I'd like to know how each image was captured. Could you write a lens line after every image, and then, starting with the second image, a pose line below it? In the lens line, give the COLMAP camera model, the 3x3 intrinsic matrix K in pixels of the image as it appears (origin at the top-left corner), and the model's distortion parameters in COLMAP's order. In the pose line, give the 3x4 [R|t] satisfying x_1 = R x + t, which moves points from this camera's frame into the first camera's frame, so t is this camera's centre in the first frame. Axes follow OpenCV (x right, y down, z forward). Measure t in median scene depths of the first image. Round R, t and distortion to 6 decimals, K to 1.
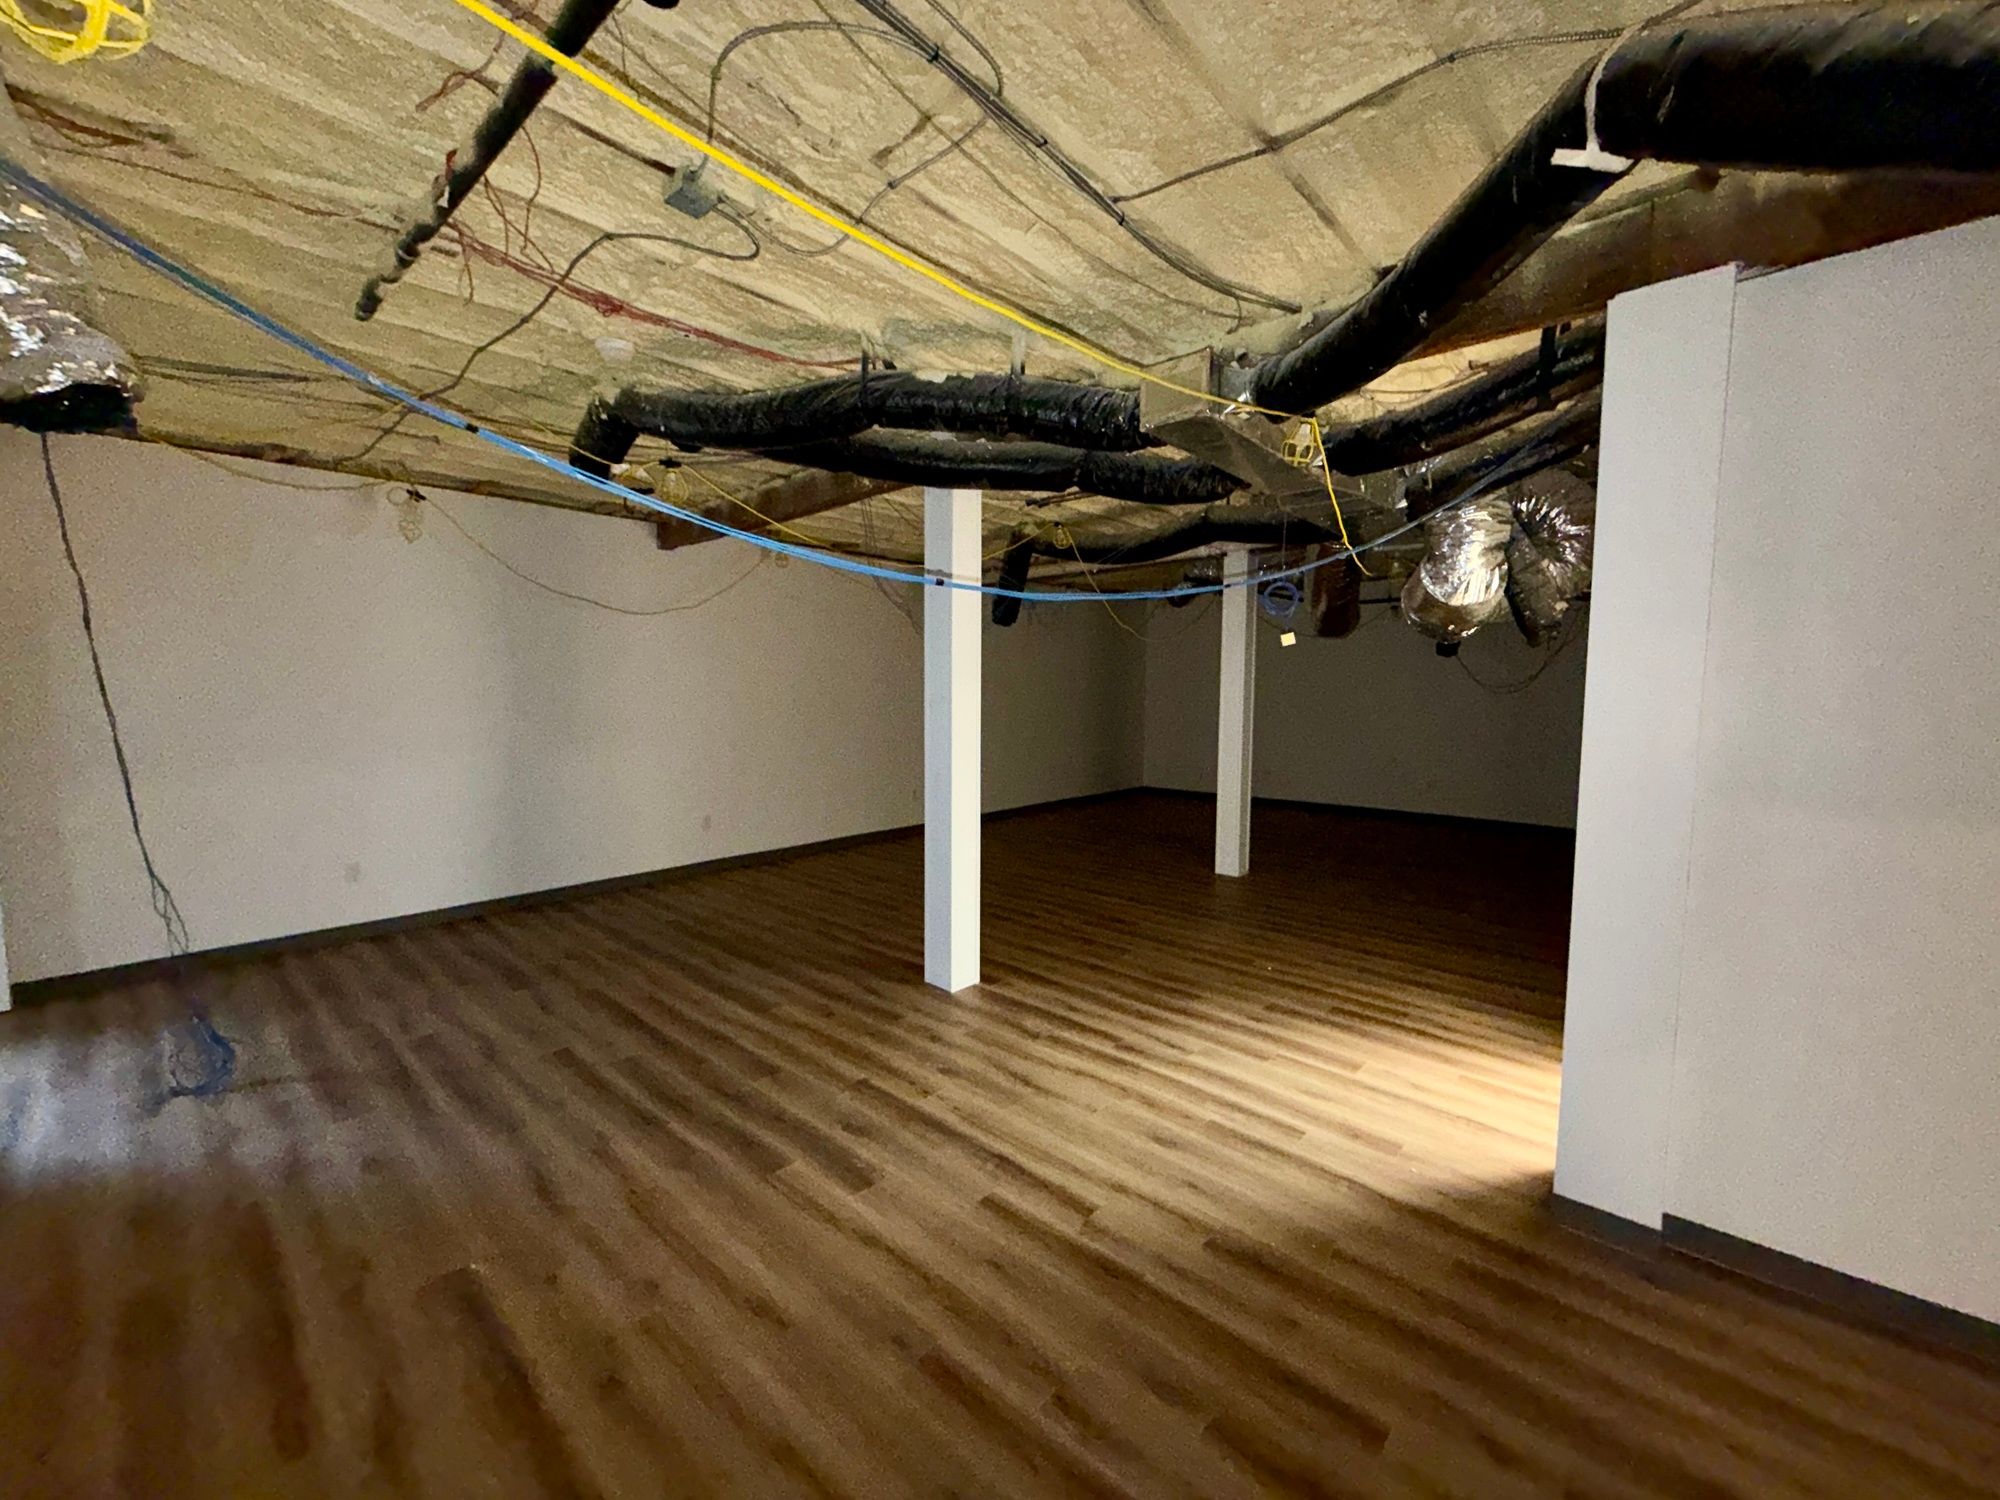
lens RADIAL K [[796.2, 0, 987.9], [0, 796.2, 747.7], [0, 0, 1]] dist [0.001592, -0.000009]
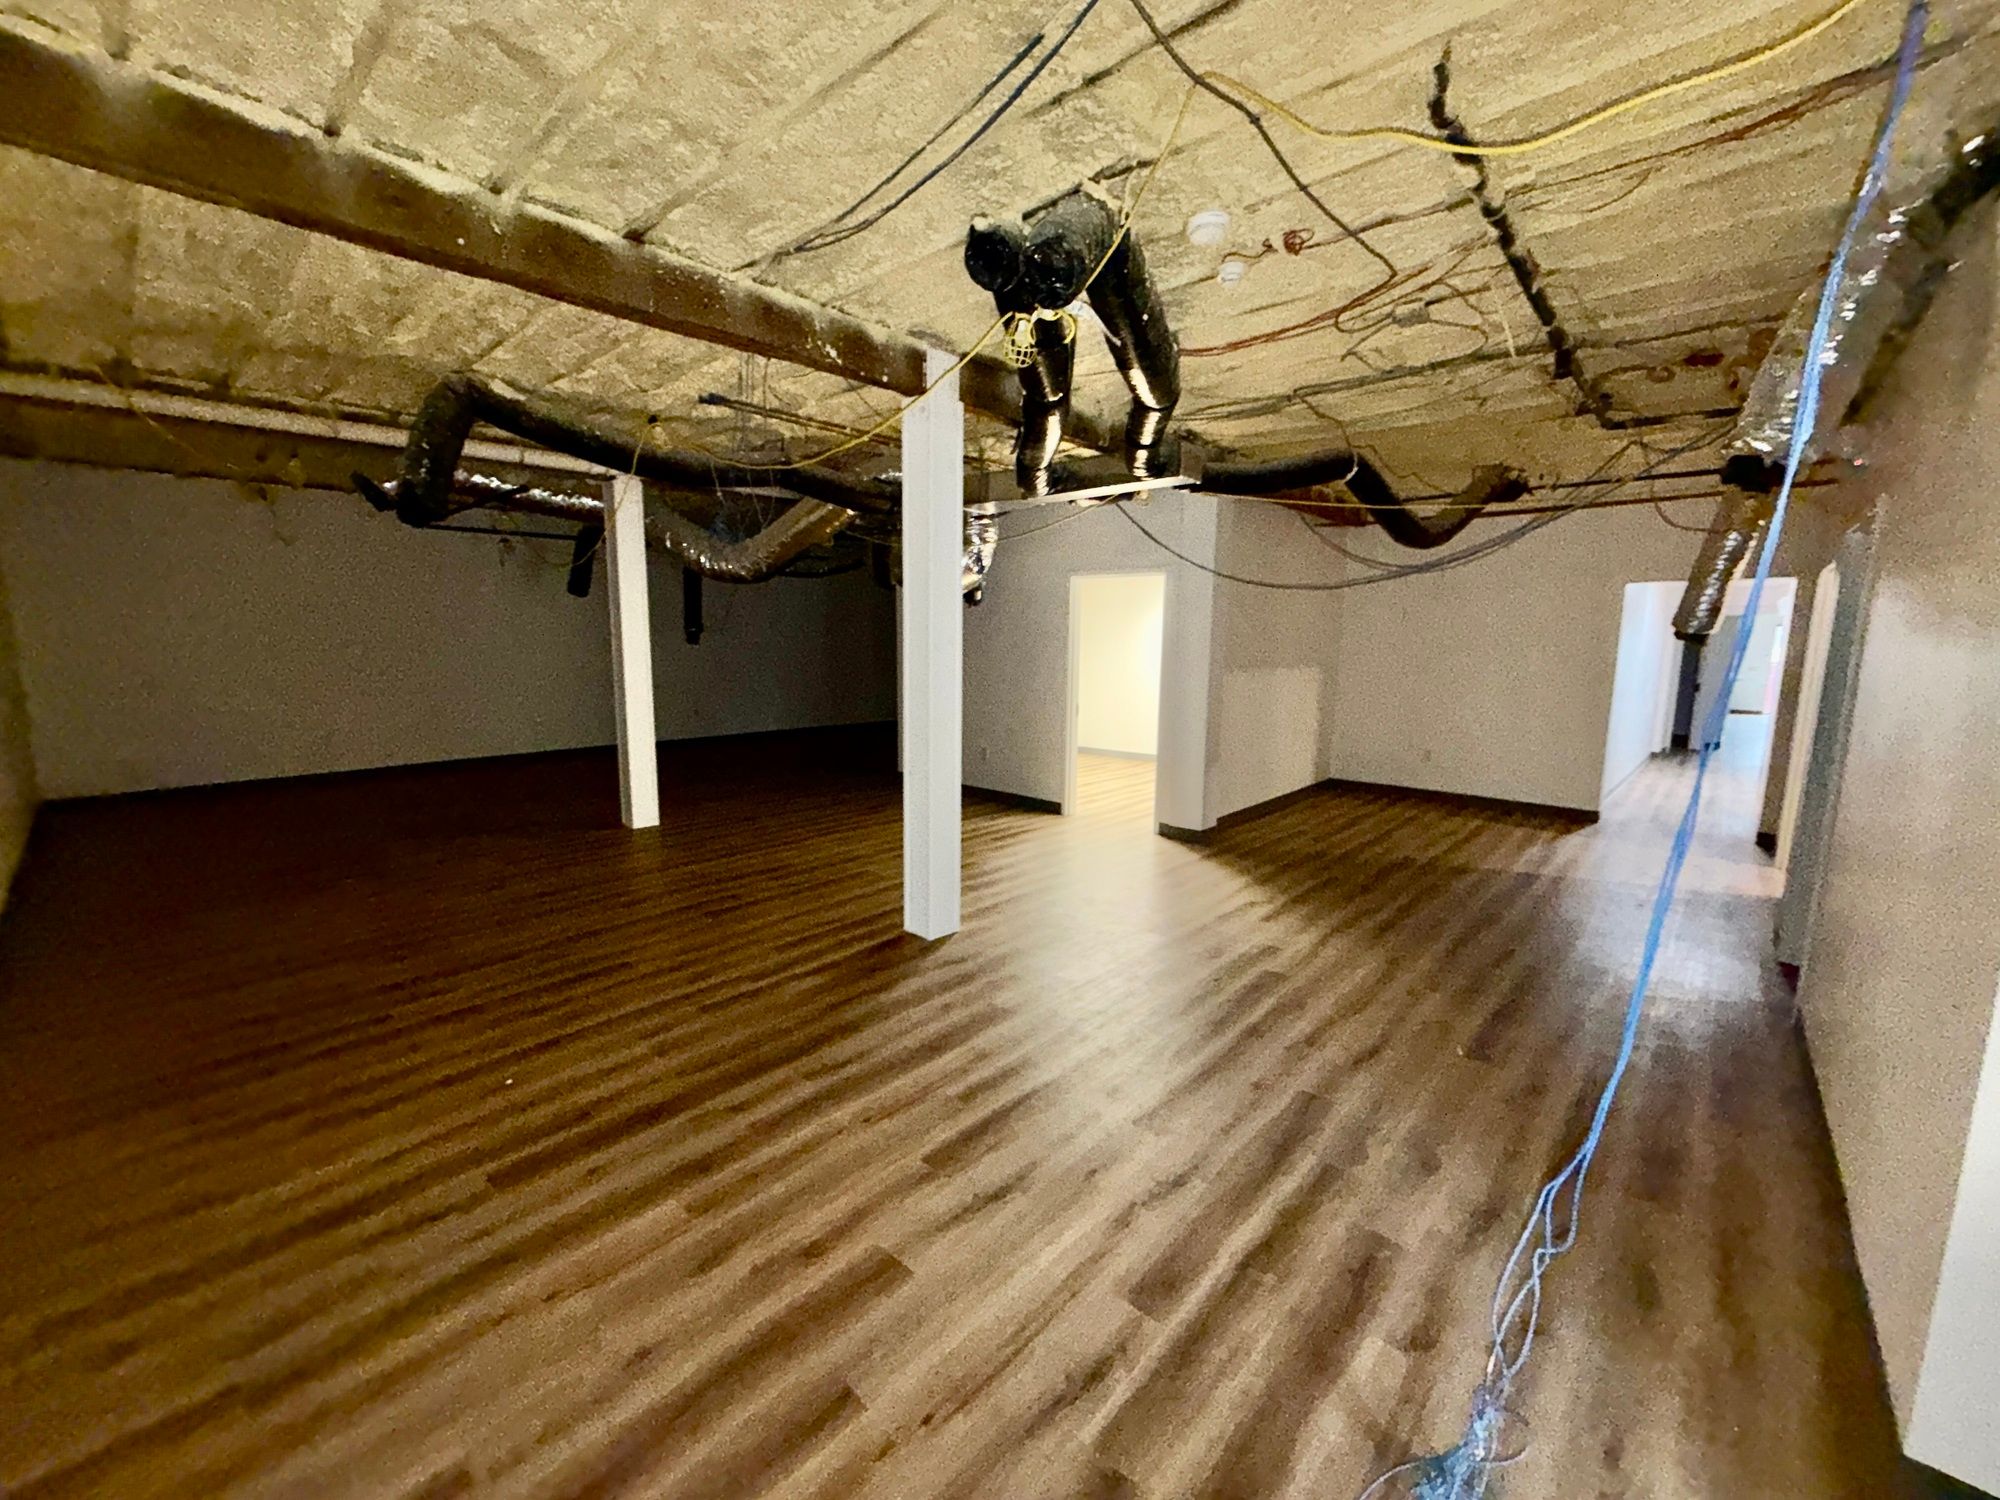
lens RADIAL K [[796.2, 0, 987.9], [0, 796.2, 747.7], [0, 0, 1]] dist [0.001592, -0.000009]
pose [[0.005530, -0.146441, 0.989204, -1.565023], [0.068475, 0.986953, 0.145724, -0.111376], [-0.997638, 0.066930, 0.015485, 1.418570]]
